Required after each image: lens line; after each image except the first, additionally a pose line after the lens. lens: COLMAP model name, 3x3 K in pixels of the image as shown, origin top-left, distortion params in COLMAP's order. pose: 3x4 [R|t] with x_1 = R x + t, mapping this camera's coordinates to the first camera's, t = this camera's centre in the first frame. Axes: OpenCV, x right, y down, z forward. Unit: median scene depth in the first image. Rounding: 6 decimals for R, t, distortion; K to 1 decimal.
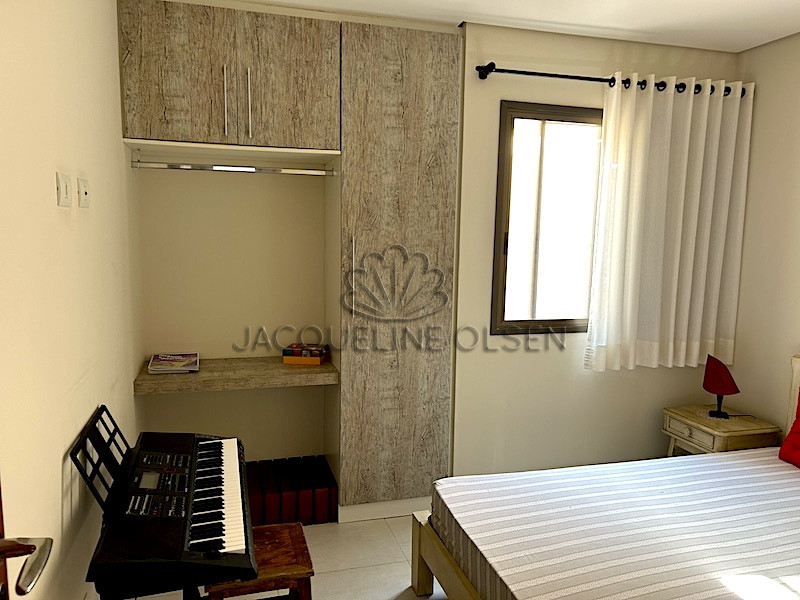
lens RADIAL K [[599.9, 0, 400.5], [0, 599.9, 308.1], [0, 0, 1]] dist [0.059759, -0.072754]
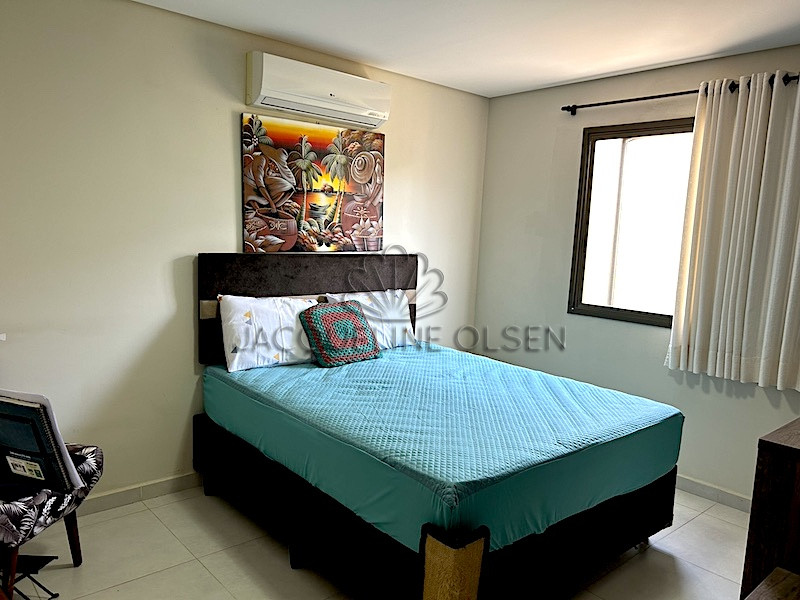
lens RADIAL K [[599.9, 0, 402.2], [0, 599.9, 302.4], [0, 0, 1]] dist [0.059759, -0.072754]
pose [[0.427243, 0.111160, -0.897277, 1.211340], [-0.148753, 0.987532, 0.051512, 0.012067], [0.891816, 0.111465, 0.438452, 0.133171]]
